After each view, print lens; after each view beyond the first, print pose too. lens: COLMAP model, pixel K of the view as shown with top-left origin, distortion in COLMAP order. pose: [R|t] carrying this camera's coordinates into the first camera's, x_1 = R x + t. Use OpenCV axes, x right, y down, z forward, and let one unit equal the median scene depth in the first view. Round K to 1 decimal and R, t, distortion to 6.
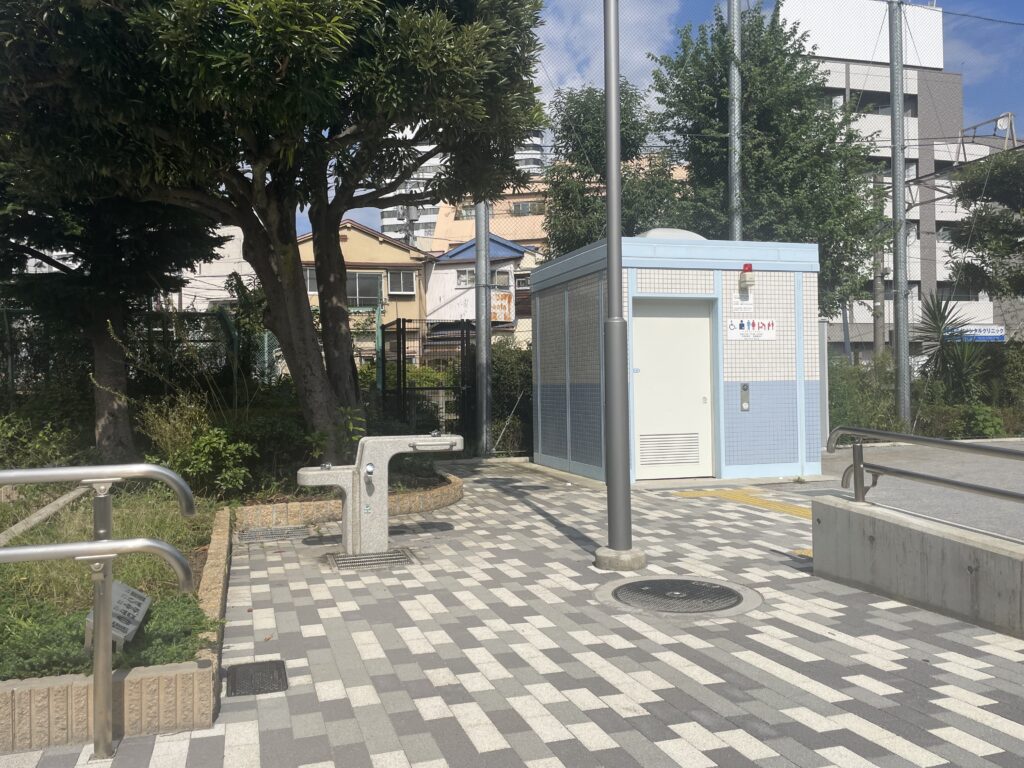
lens RADIAL K [[835.3, 0, 512.0], [0, 835.3, 384.0], [0, 0, 1]] dist [0.043557, 0.001619]
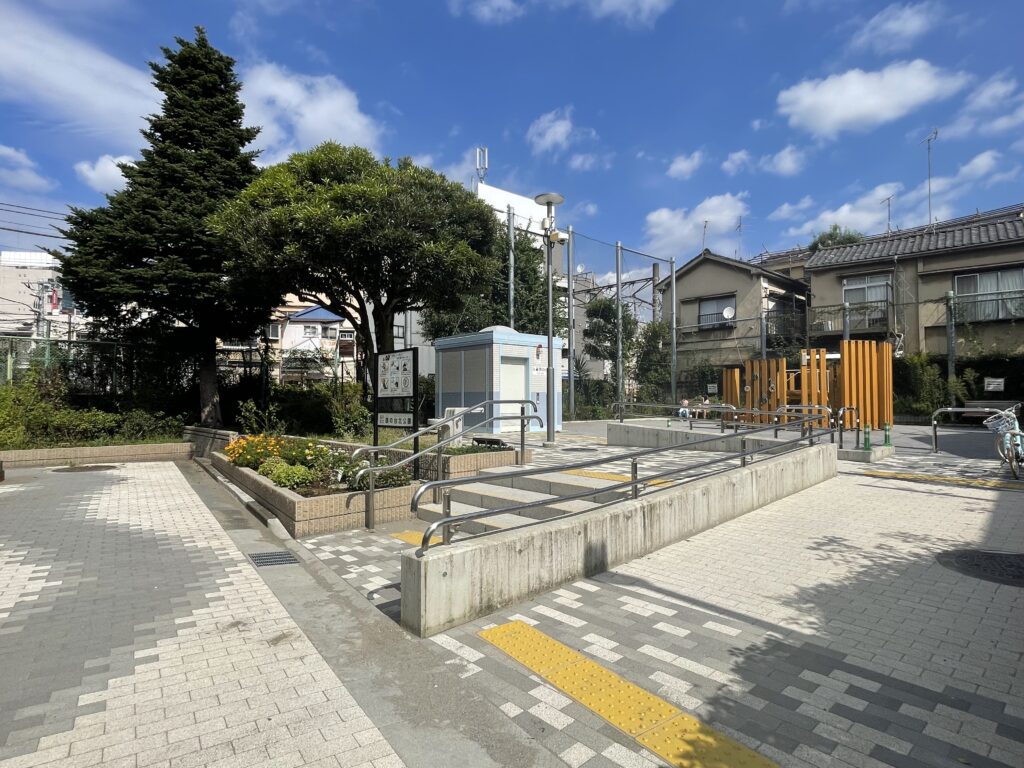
lens RADIAL K [[547.4, 0, 512.0], [0, 547.4, 384.0], [0, 0, 1]] dist [0.000068, 0.000002]
pose [[0.908011, 0.023676, 0.418276, -0.332494], [-0.010636, 0.999383, -0.033480, 0.020099], [-0.418811, 0.025951, 0.907703, -0.306537]]
